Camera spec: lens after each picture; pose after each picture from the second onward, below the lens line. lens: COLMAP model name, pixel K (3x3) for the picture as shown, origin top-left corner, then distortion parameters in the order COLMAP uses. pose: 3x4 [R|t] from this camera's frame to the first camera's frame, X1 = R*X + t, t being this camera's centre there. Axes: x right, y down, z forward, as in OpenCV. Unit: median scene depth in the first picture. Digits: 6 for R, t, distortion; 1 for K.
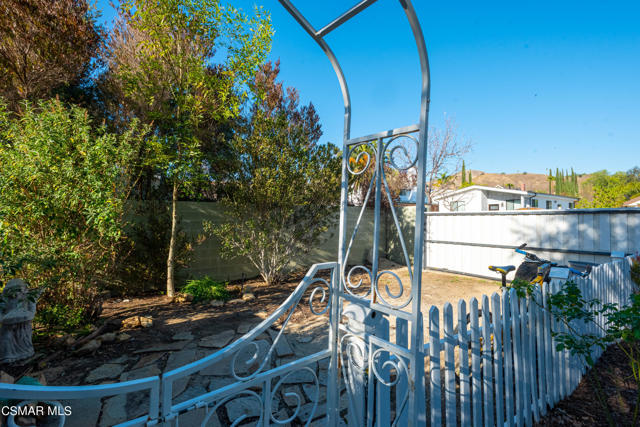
lens RADIAL K [[309.8, 0, 318.1], [0, 309.8, 214.6], [0, 0, 1]] dist [0.020018, -0.001104]
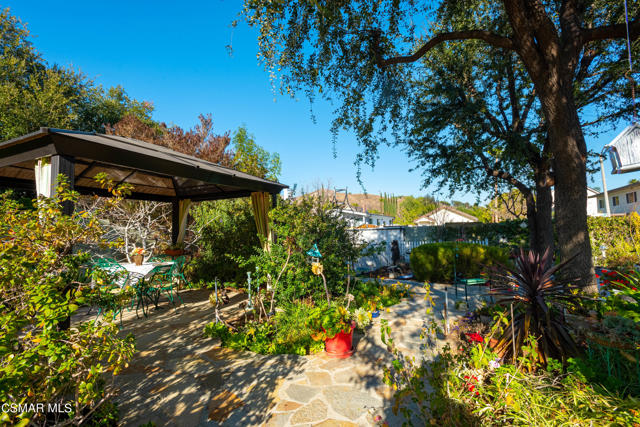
lens RADIAL K [[309.8, 0, 321.1], [0, 309.8, 226.9], [0, 0, 1]] dist [0.020018, -0.001104]
pose [[0.903694, -0.019685, 0.427727, -0.400533], [0.024659, 0.999677, -0.006091, -0.016061], [-0.427469, 0.016051, 0.903888, -0.611328]]
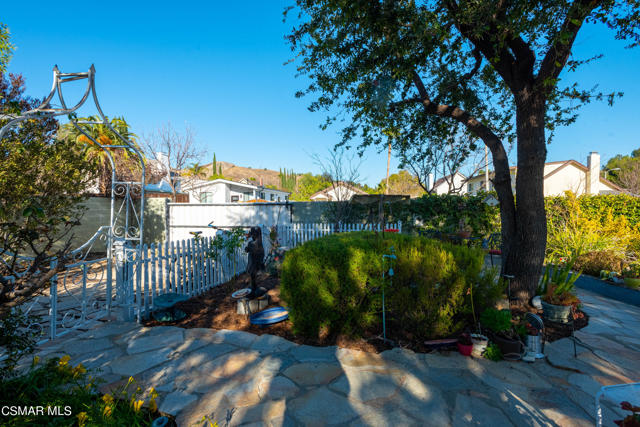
lens RADIAL K [[309.8, 0, 320.2], [0, 309.8, 212.4], [0, 0, 1]] dist [0.020018, -0.001104]
pose [[0.725136, -0.013586, 0.688471, -0.055183], [-0.005386, 0.999663, 0.025400, -0.005166], [-0.688584, -0.022127, 0.724819, -0.253096]]
